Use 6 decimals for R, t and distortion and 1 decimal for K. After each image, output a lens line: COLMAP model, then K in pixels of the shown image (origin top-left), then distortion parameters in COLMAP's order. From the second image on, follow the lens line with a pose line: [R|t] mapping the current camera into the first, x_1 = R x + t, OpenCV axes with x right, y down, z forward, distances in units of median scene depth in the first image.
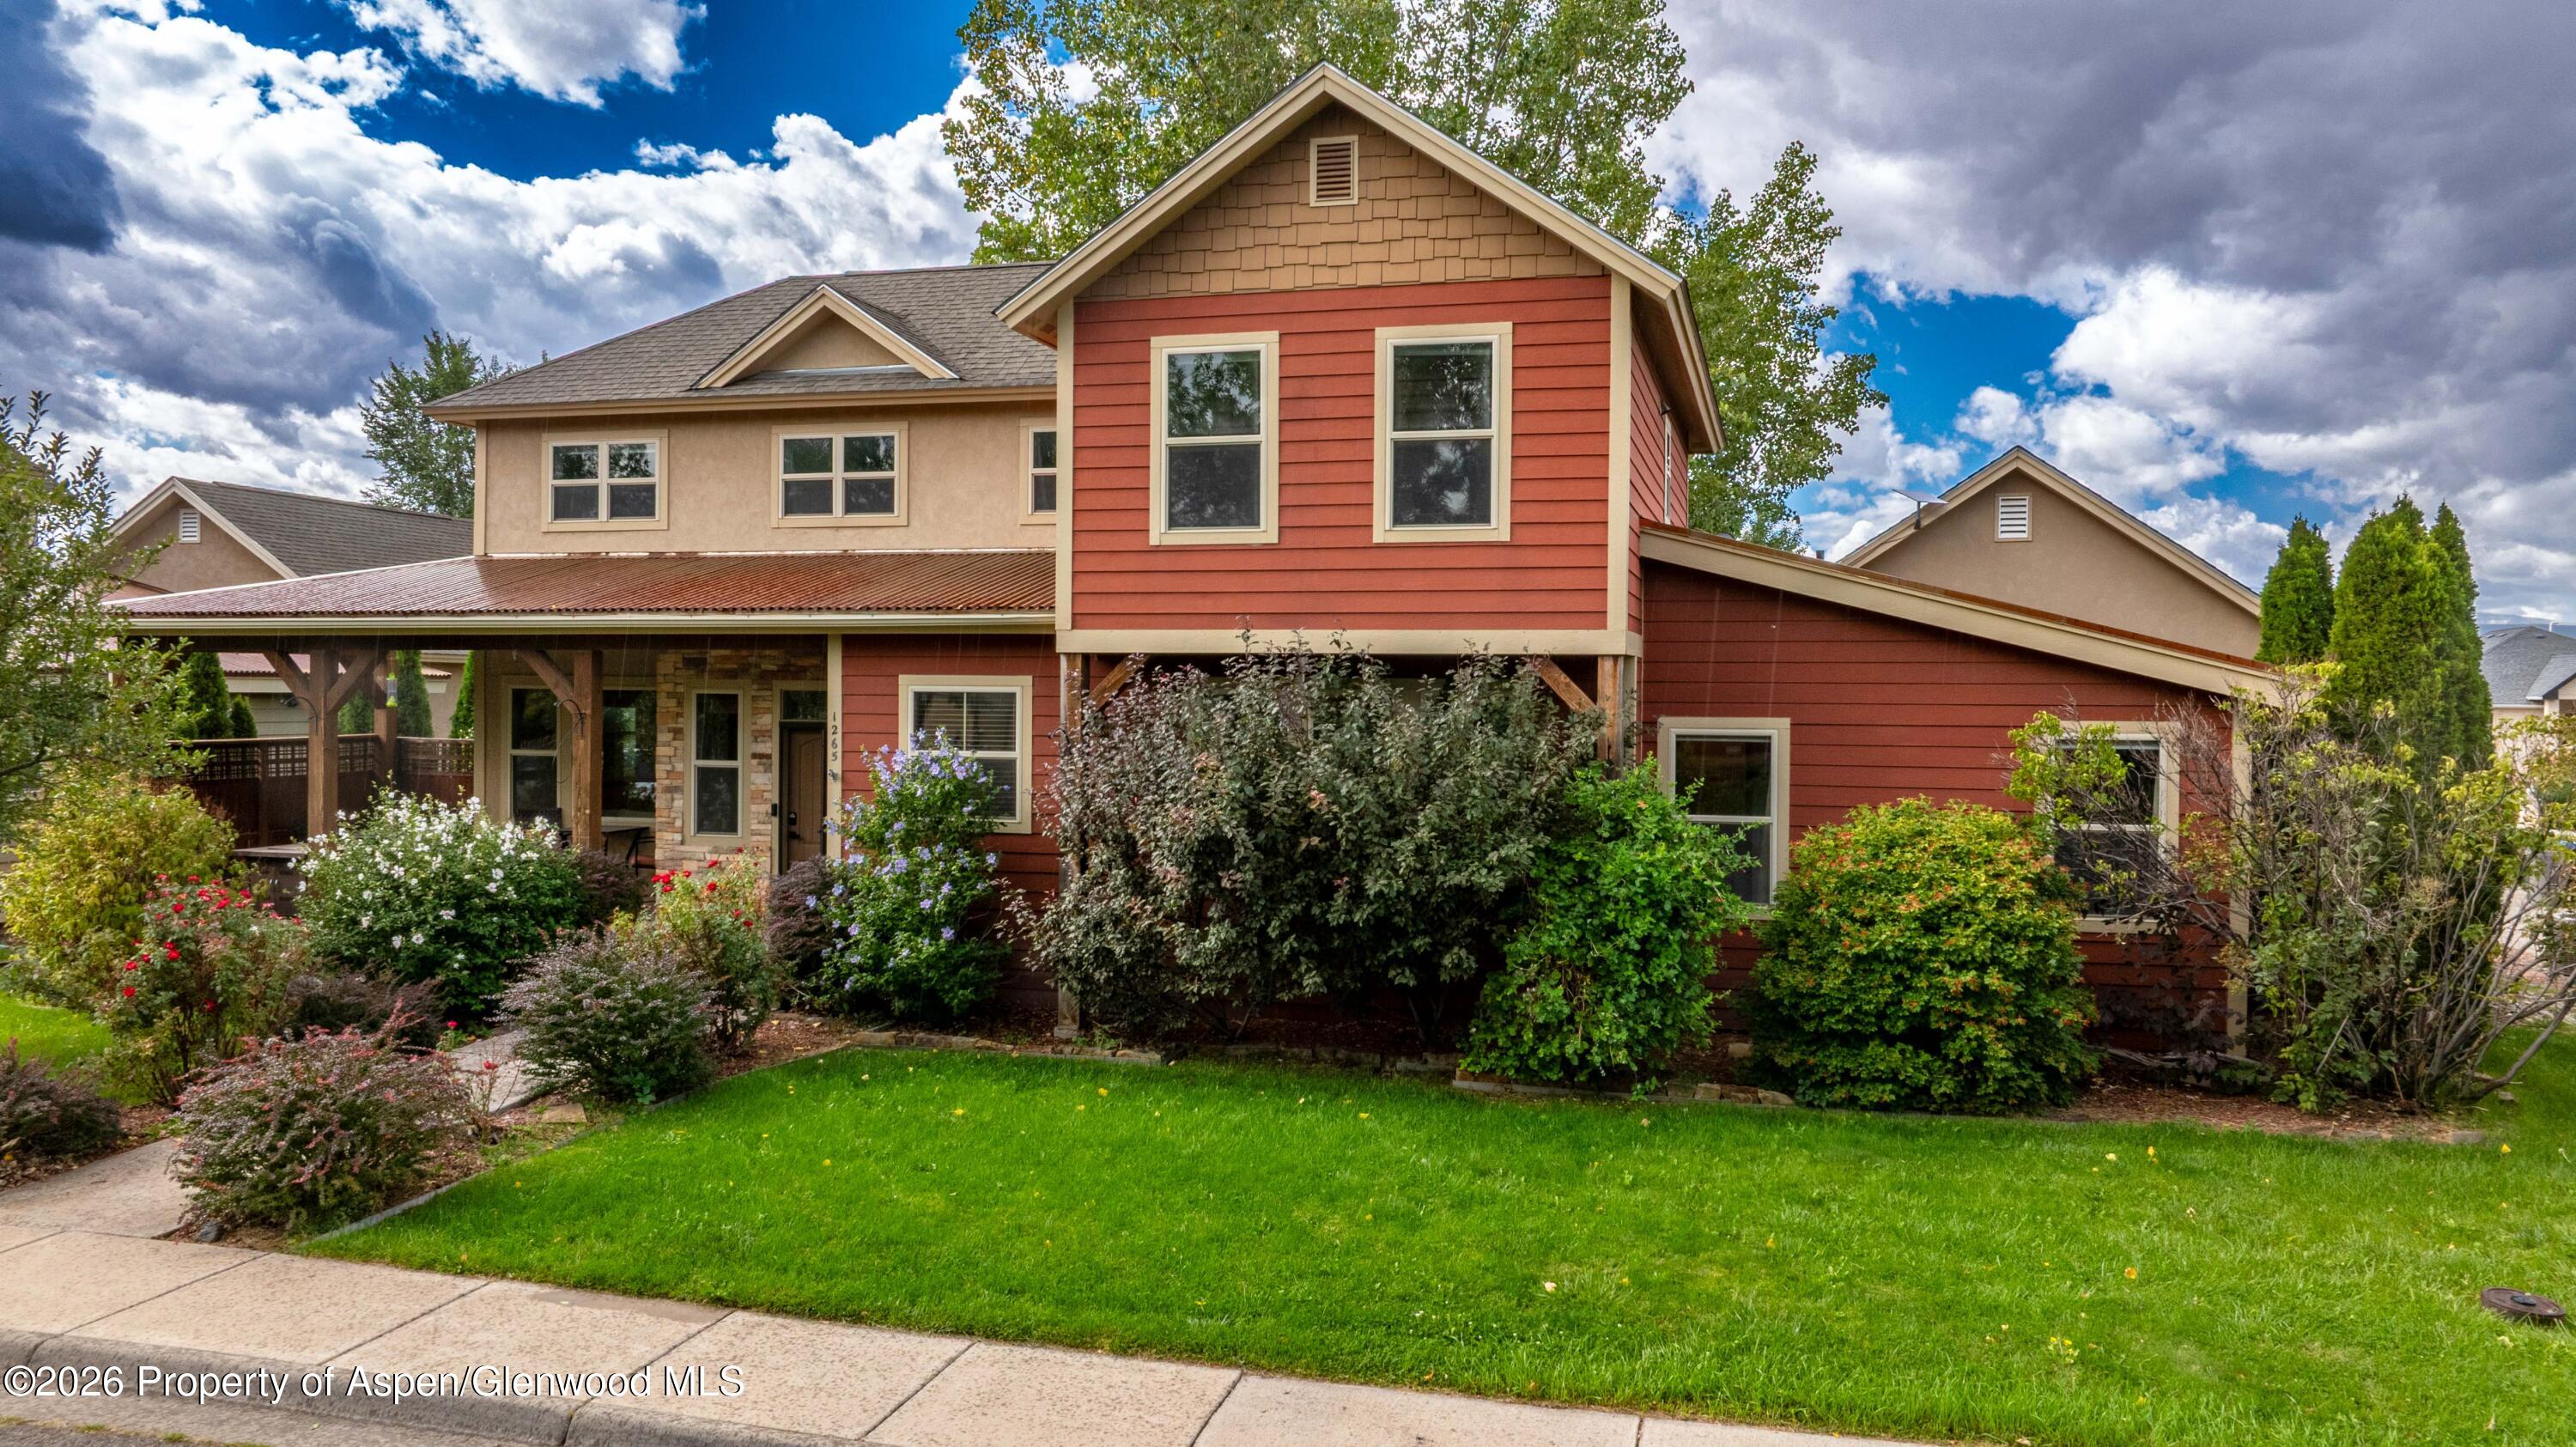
lens RADIAL K [[1772.2, 0, 1281.7], [0, 1772.2, 793.0], [0, 0, 1]] dist [-0.204215, 0.161935]
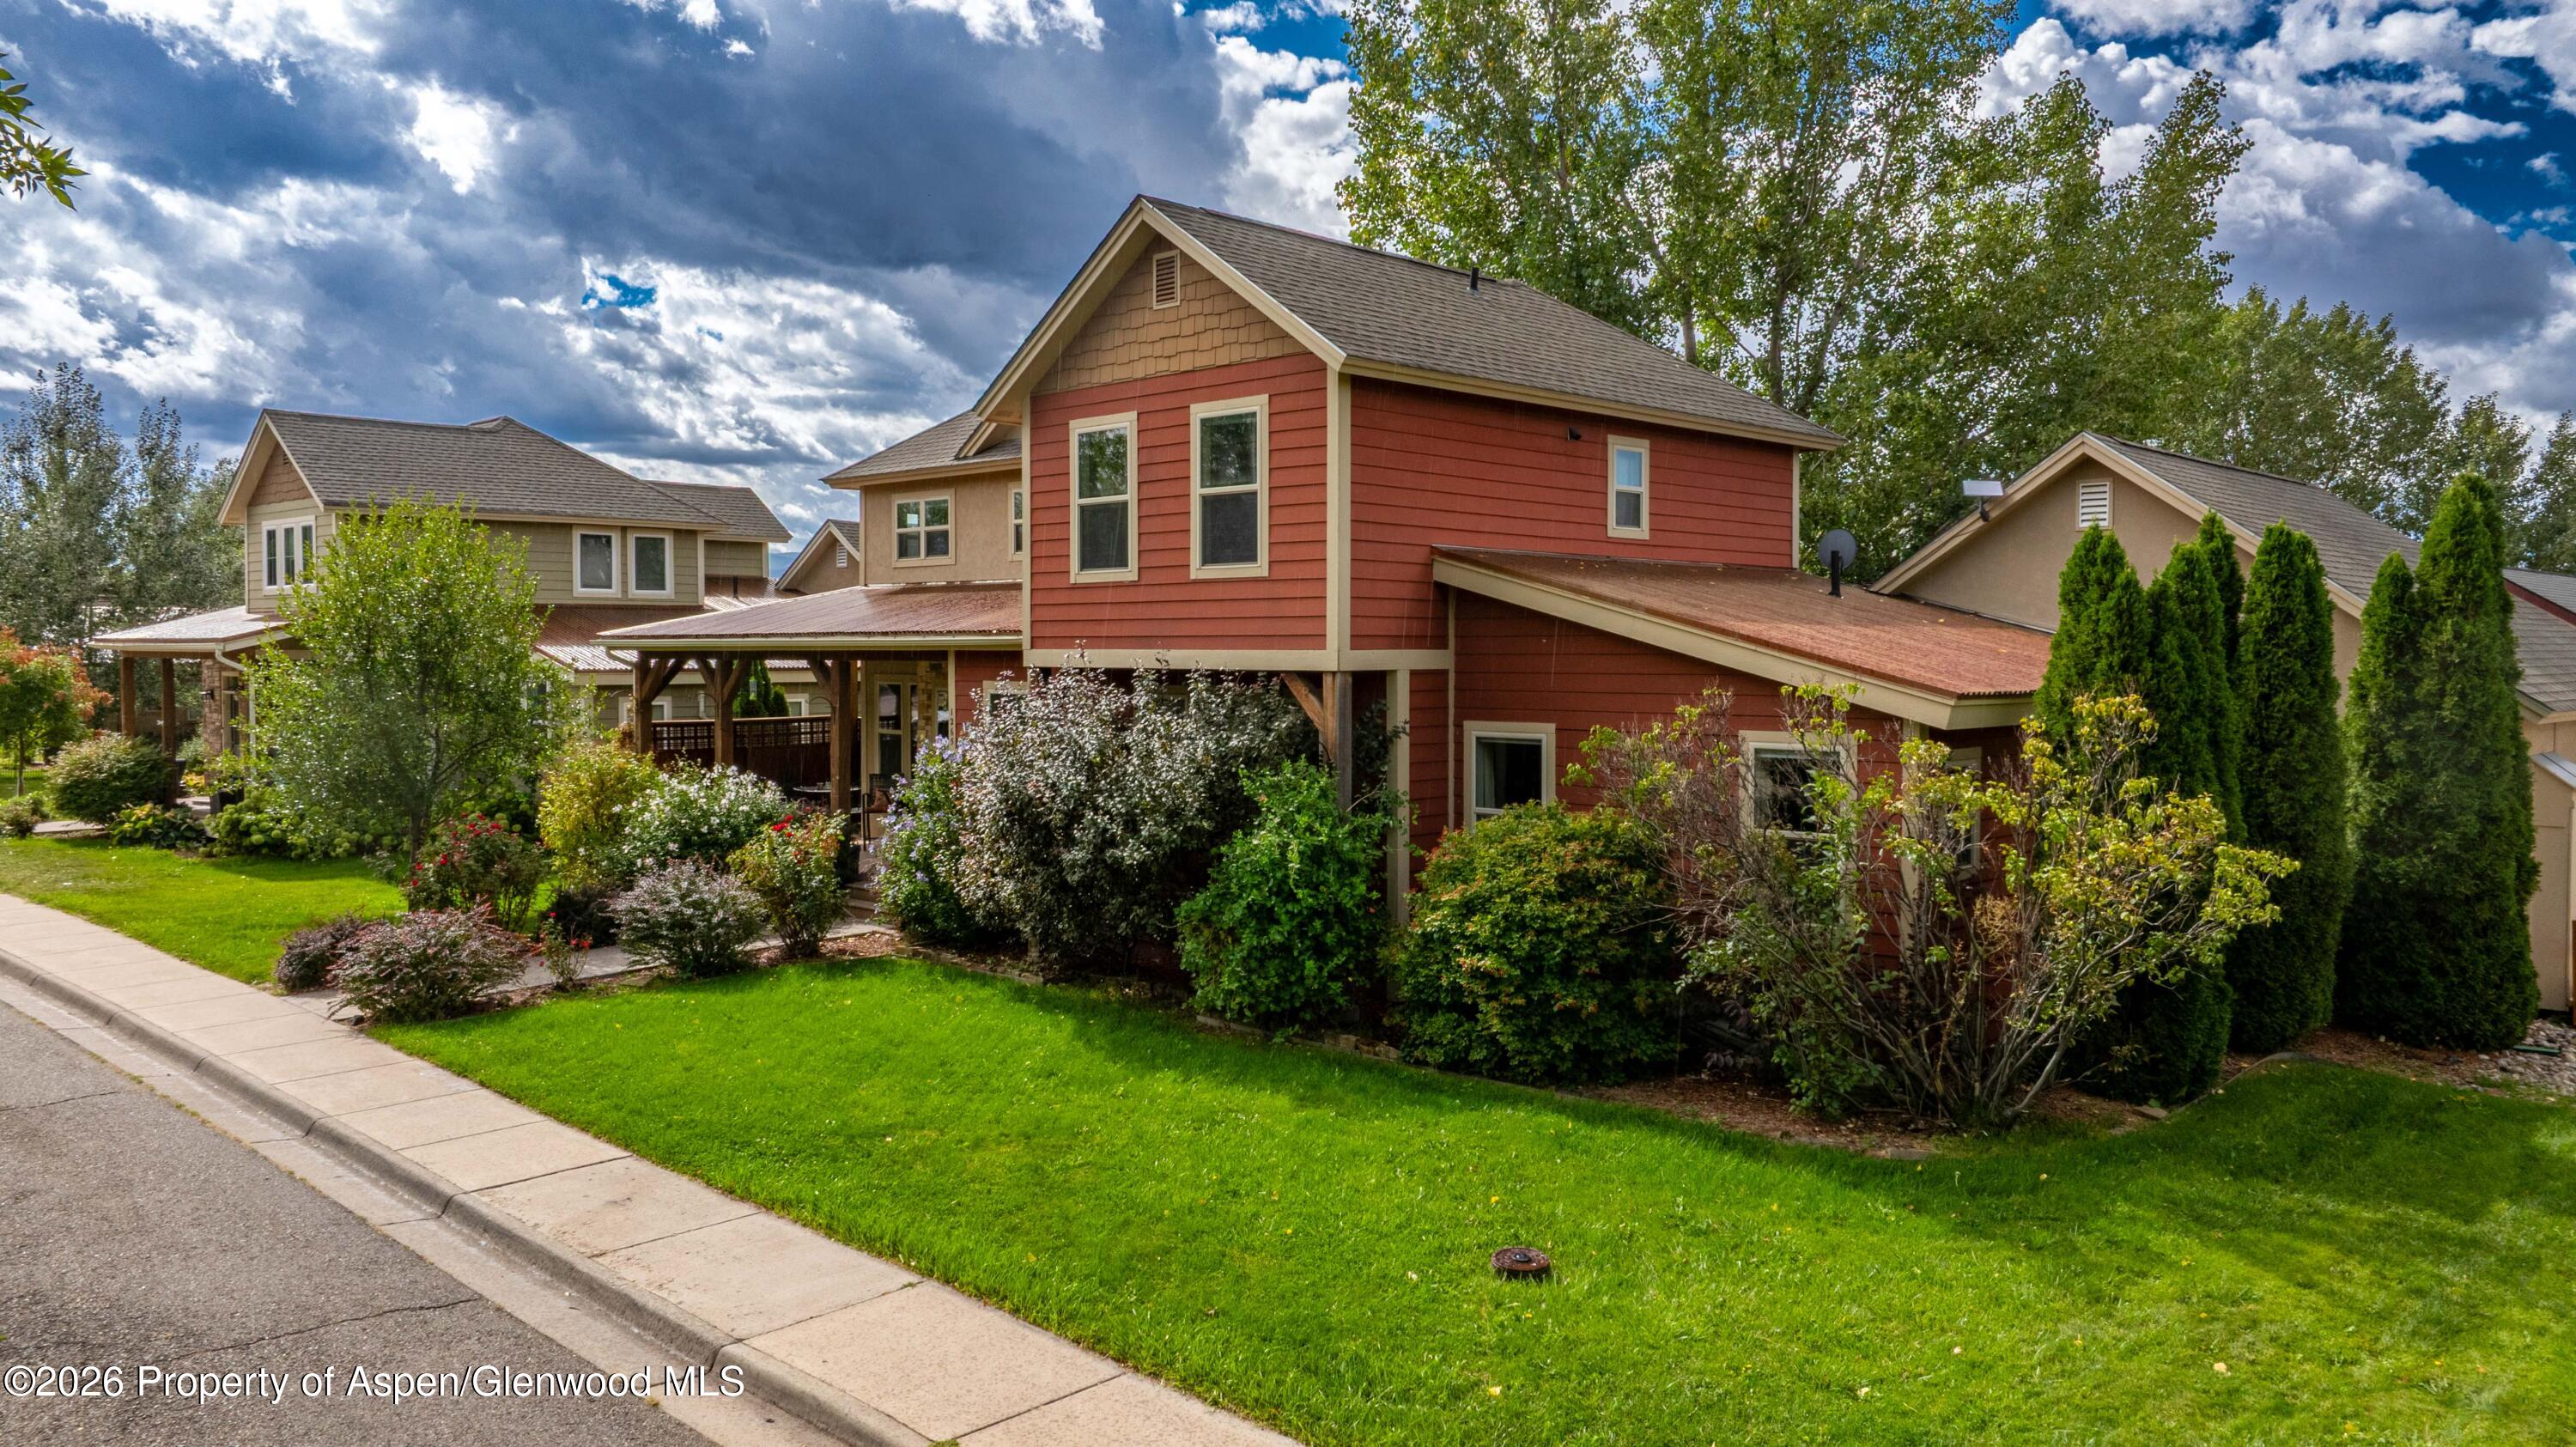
lens RADIAL K [[1772.2, 0, 1281.7], [0, 1772.2, 793.0], [0, 0, 1]] dist [-0.204215, 0.161935]
pose [[0.890489, 0.038238, -0.453395, 0.672622], [-0.040171, 0.999178, 0.005370, -0.001631], [0.453228, 0.013432, 0.891293, -0.070096]]
